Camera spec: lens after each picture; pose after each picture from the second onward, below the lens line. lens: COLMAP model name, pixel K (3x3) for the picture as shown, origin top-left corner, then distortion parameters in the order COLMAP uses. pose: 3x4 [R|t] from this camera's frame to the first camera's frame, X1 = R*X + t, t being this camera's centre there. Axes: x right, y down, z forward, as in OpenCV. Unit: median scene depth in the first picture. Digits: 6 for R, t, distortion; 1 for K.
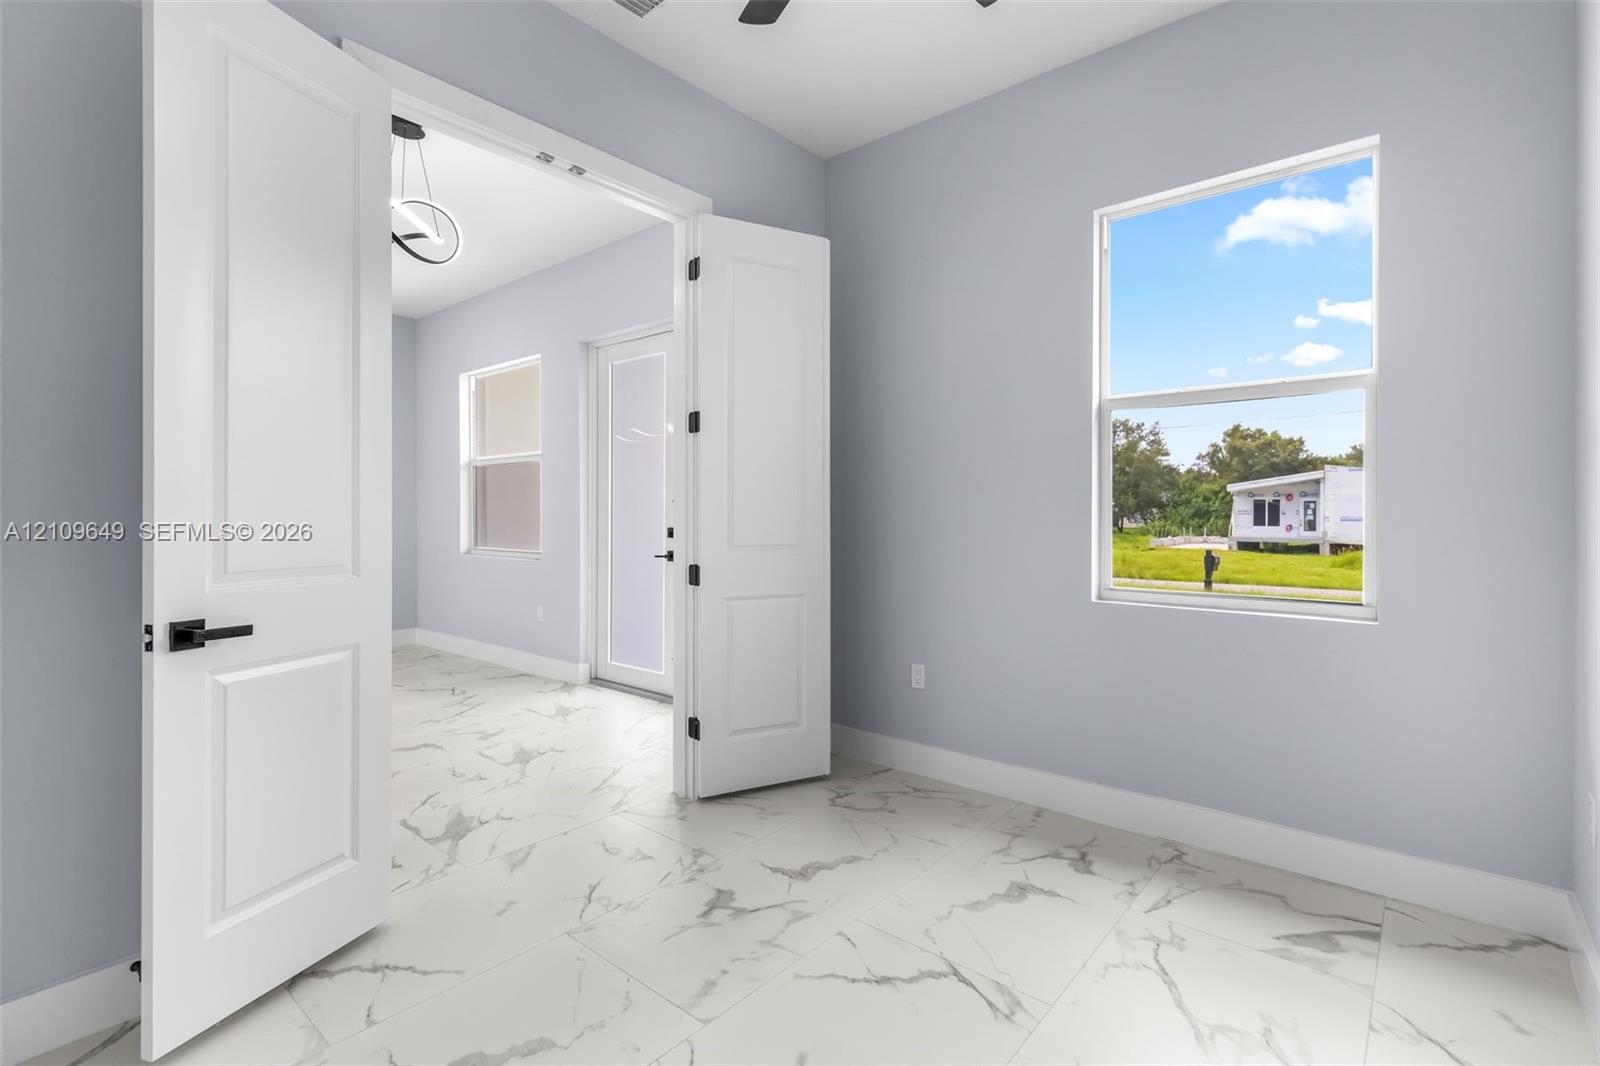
lens RADIAL K [[735.2, 0, 804.7], [0, 735.2, 524.2], [0, 0, 1]] dist [-0.001146, -0.000370]
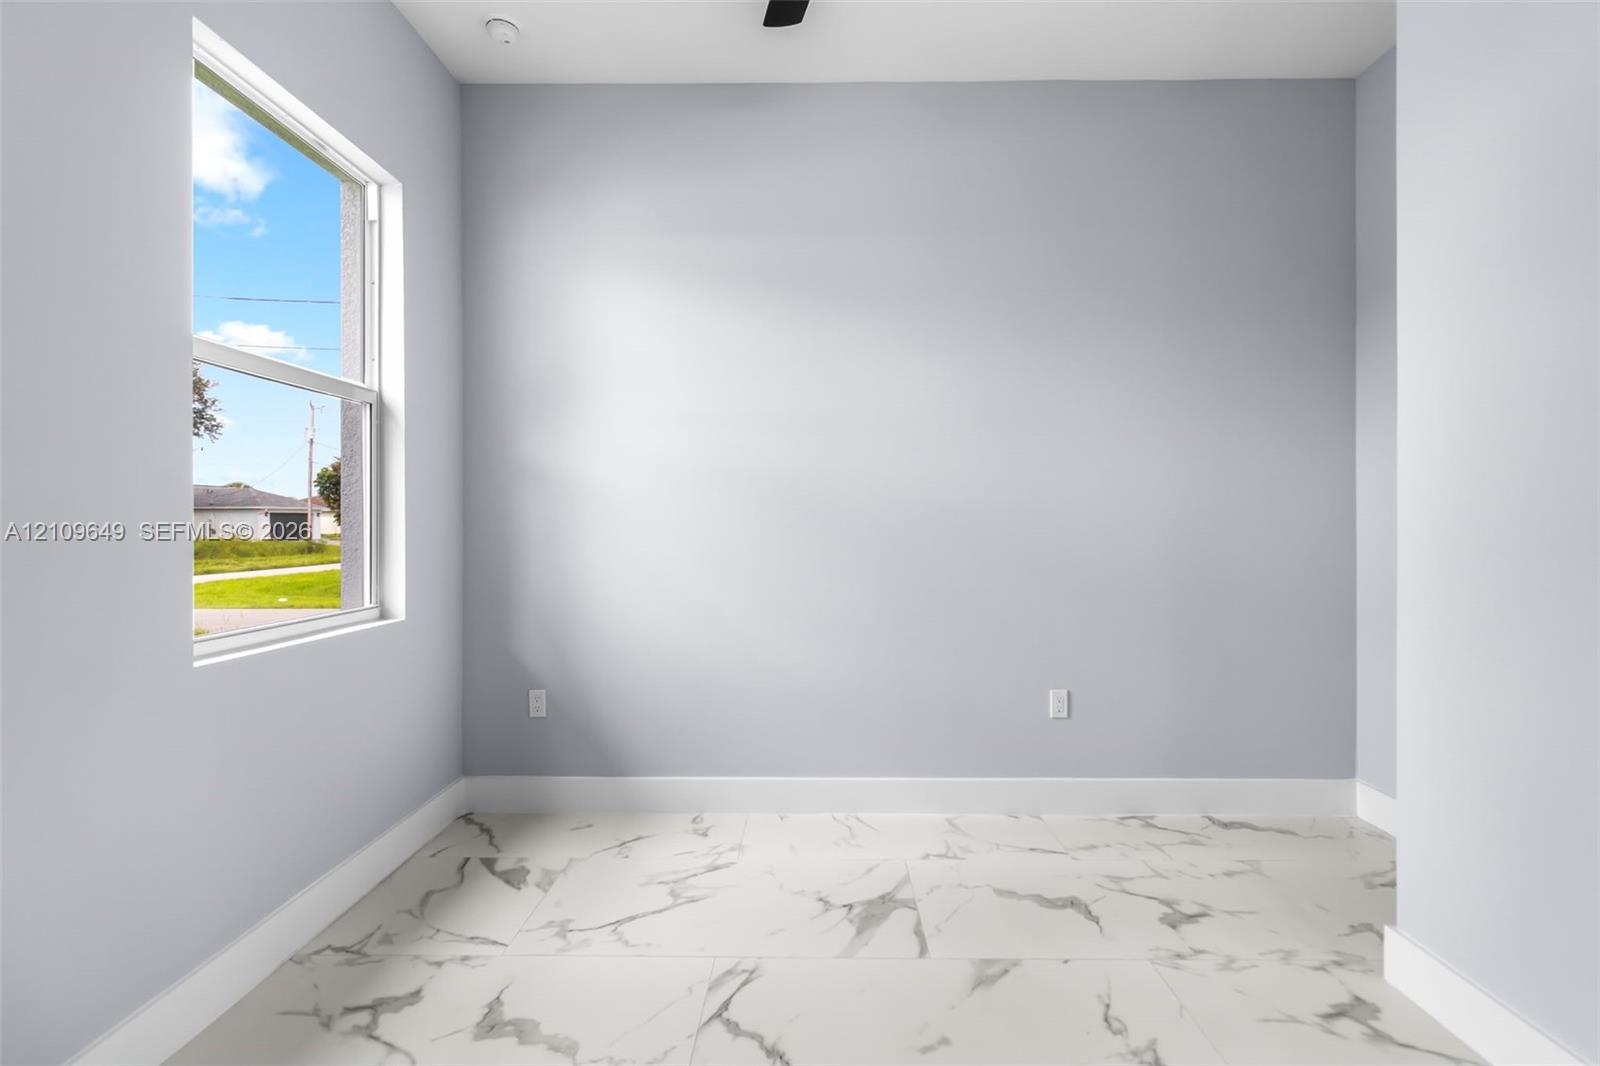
lens RADIAL K [[735.2, 0, 813.6], [0, 735.2, 521.9], [0, 0, 1]] dist [-0.001146, -0.000370]
pose [[-0.630885, -0.000991, 0.775876, -0.541962], [0.015483, 0.999784, 0.013866, -0.018711], [-0.775722, 0.020761, -0.630733, 1.362963]]
